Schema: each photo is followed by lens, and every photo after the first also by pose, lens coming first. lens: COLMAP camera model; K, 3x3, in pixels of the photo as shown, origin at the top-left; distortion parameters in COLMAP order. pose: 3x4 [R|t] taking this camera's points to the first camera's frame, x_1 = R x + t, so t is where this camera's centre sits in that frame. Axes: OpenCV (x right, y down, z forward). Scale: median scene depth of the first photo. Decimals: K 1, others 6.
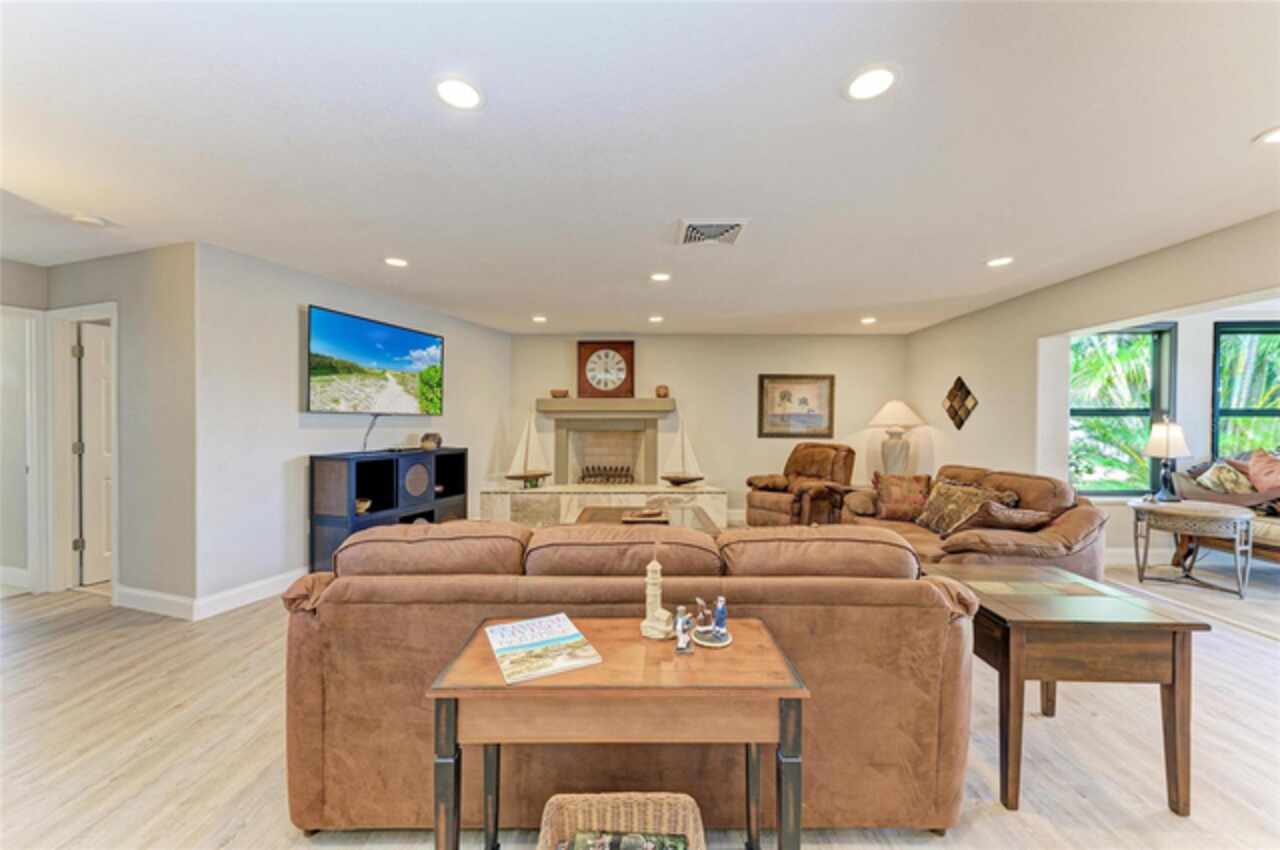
lens RADIAL K [[490.5, 0, 640.1], [0, 490.5, 427.3], [0, 0, 1]] dist [0.001096, -0.000052]
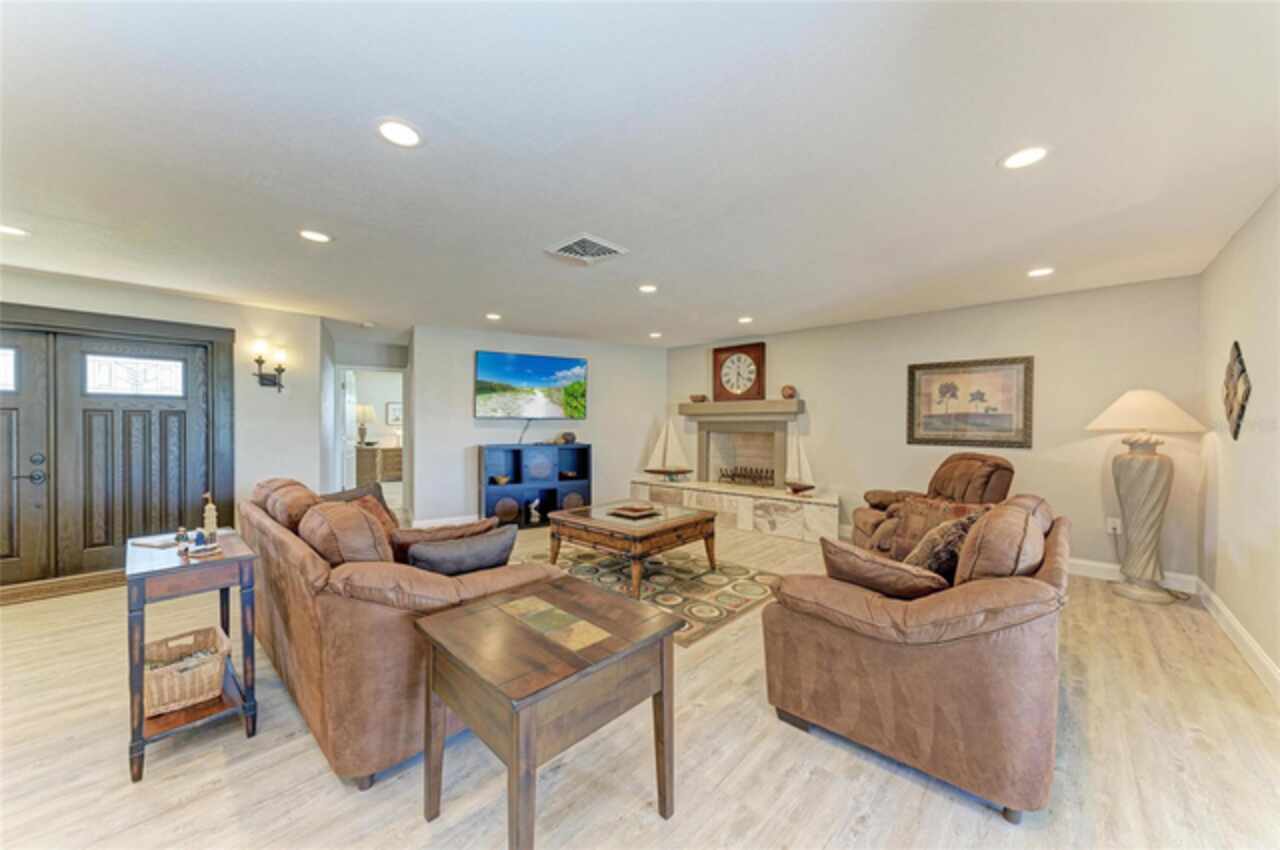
lens RADIAL K [[462.0, 0, 638.2], [0, 462.0, 427.4], [0, 0, 1]] dist [0.000328, 0.000043]
pose [[0.733552, 0.006351, -0.679604, 0.447401], [-0.009192, 0.999958, -0.000578, -0.001770], [0.679571, 0.006671, 0.733579, 0.156157]]
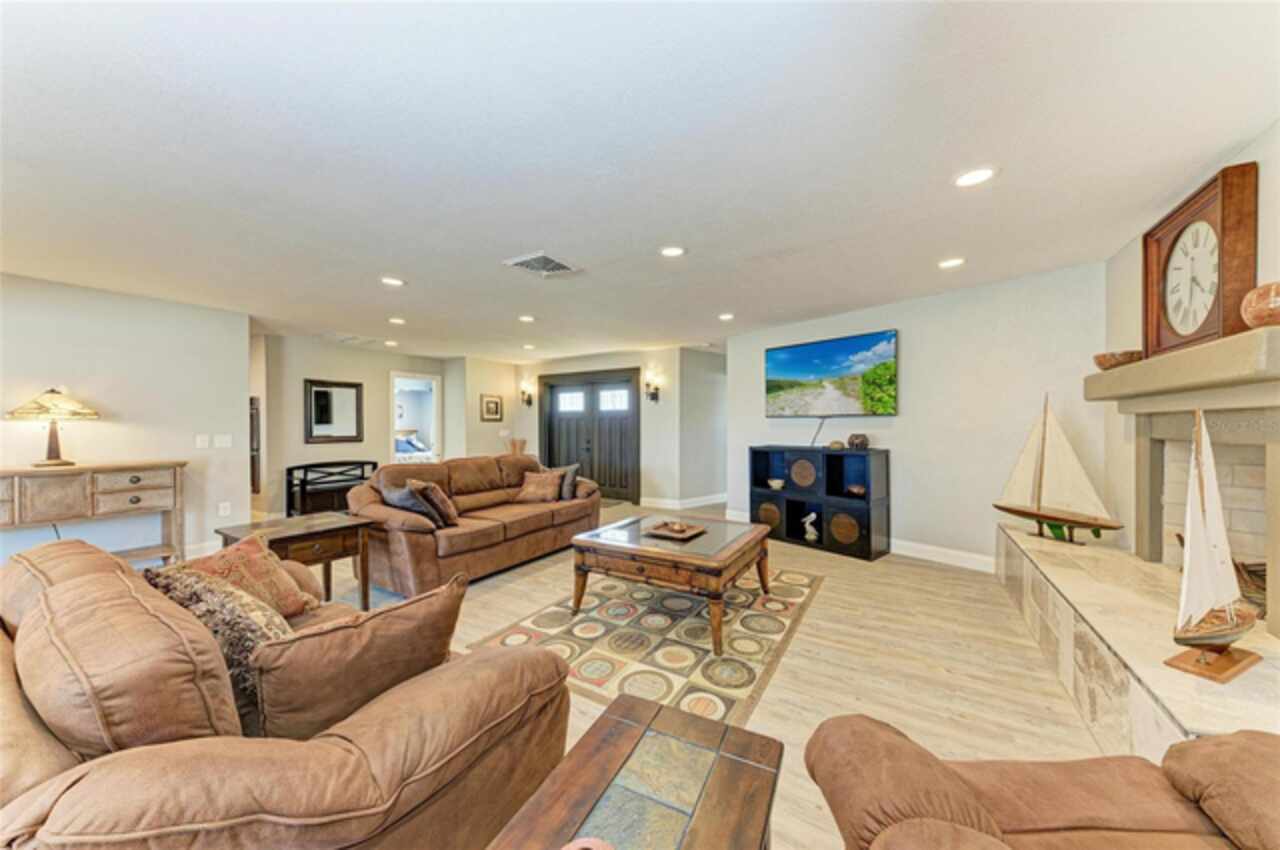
lens RADIAL K [[436.1, 0, 638.7], [0, 436.1, 425.5], [0, 0, 1]] dist [0.000974, 0.000005]
pose [[-0.529650, 0.001024, -0.848215, 0.446626], [-0.005126, 0.999977, 0.004408, -0.005053], [0.848201, 0.006683, -0.529633, 0.849492]]
